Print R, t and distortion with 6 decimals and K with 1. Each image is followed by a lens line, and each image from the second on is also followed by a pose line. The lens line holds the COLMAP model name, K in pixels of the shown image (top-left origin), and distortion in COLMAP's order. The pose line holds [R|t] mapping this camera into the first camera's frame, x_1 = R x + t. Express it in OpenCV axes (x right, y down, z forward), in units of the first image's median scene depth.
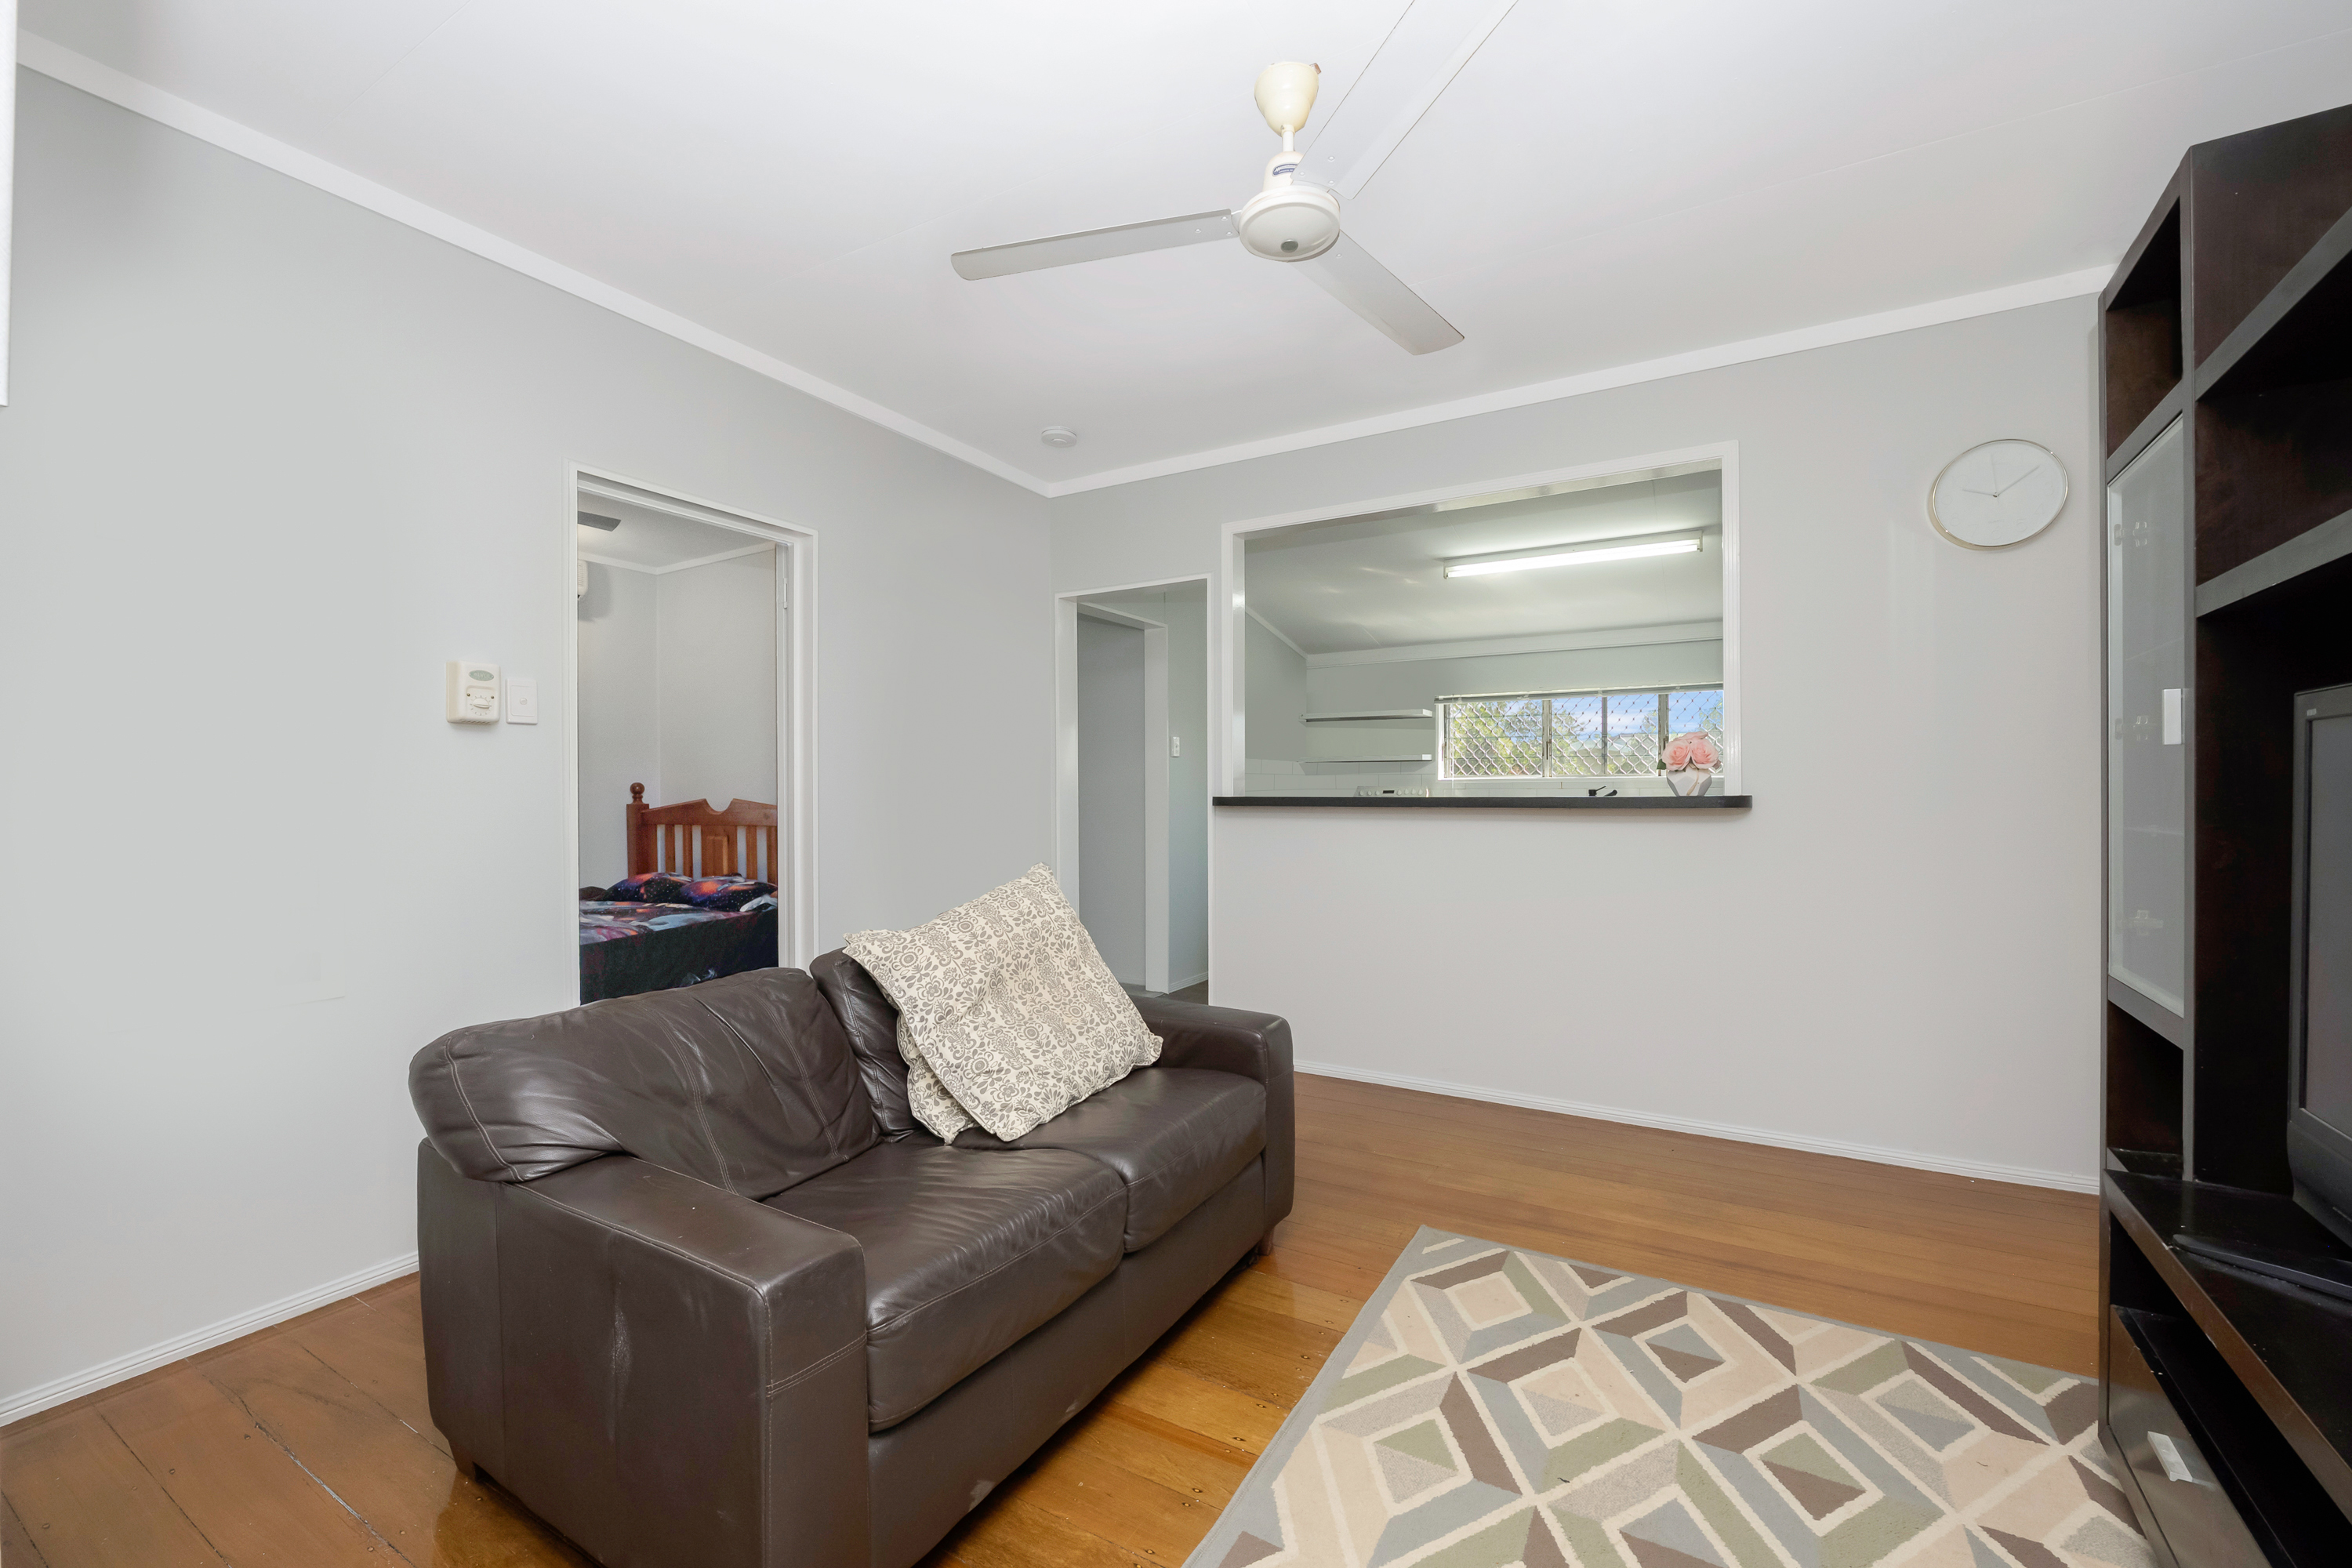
lens RADIAL K [[962.6, 0, 1176.6], [0, 962.6, 790.7], [0, 0, 1]] dist [0.000205, -0.000070]
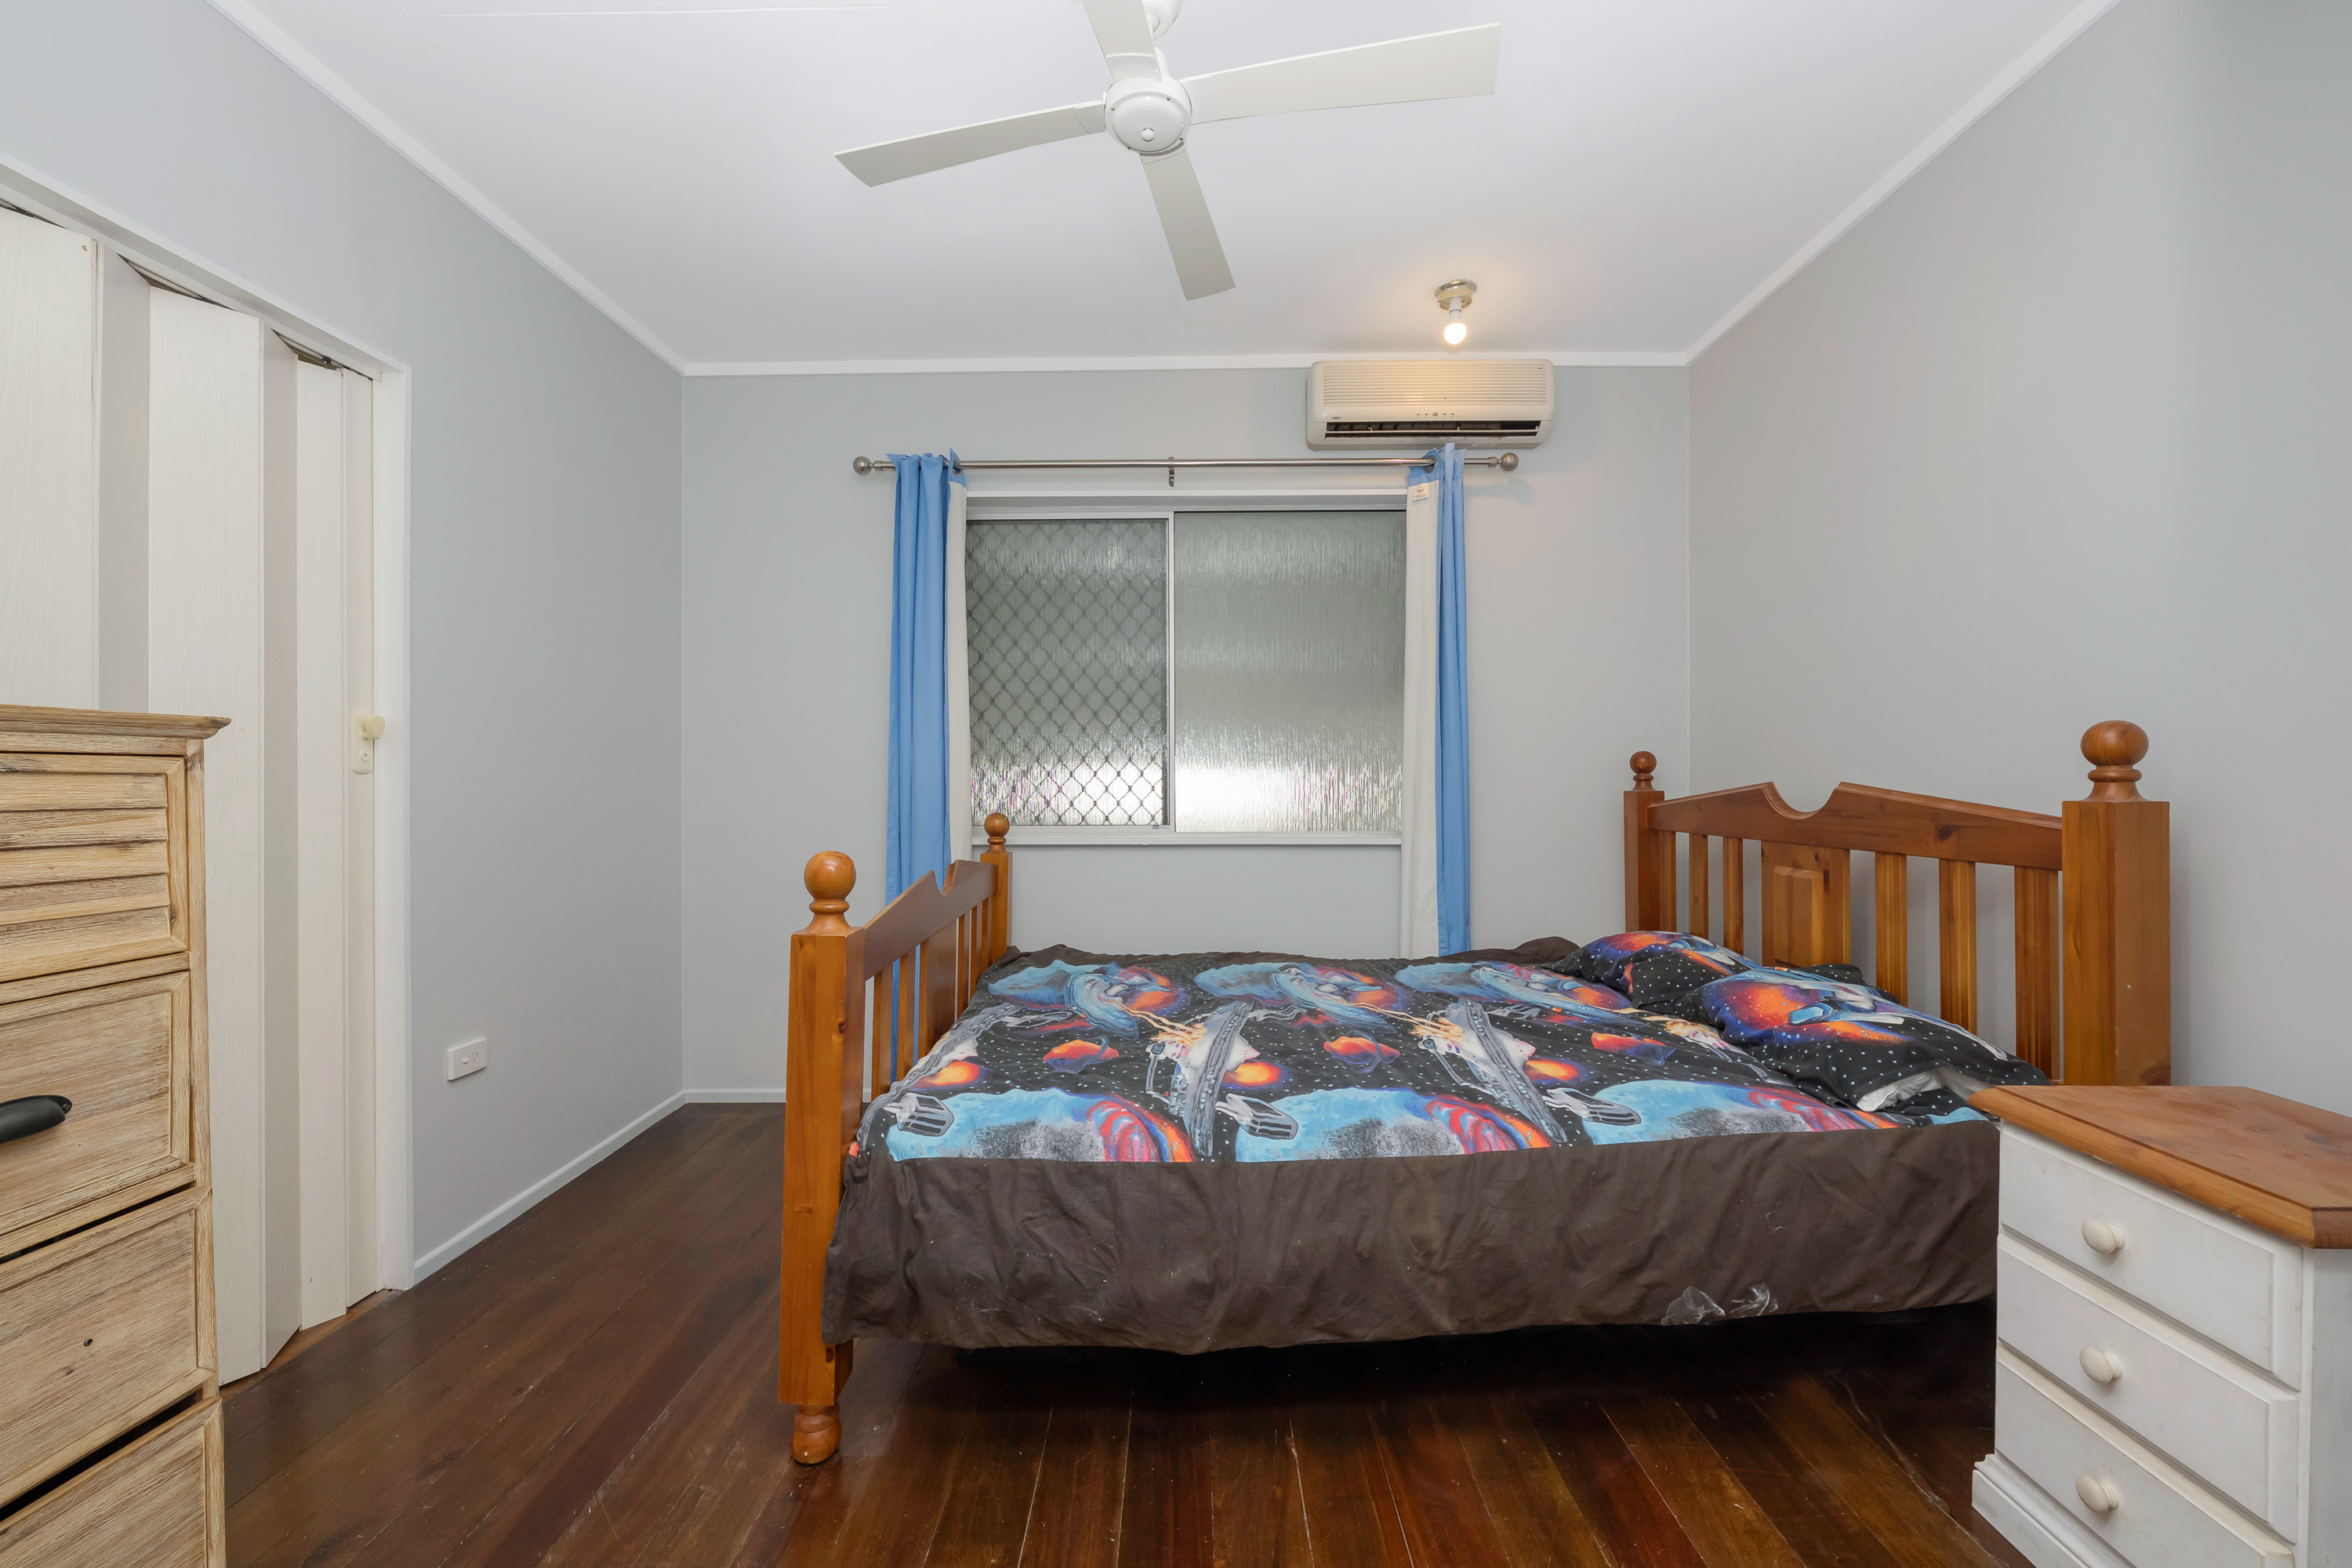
lens RADIAL K [[962.6, 0, 1176.7], [0, 962.6, 778.4], [0, 0, 1]] dist [0.000205, -0.000070]
pose [[0.509389, 0.005366, -0.860520, -0.248108], [-0.004890, 0.999982, 0.003341, 0.006649], [0.860523, 0.002506, 0.509406, 0.540595]]
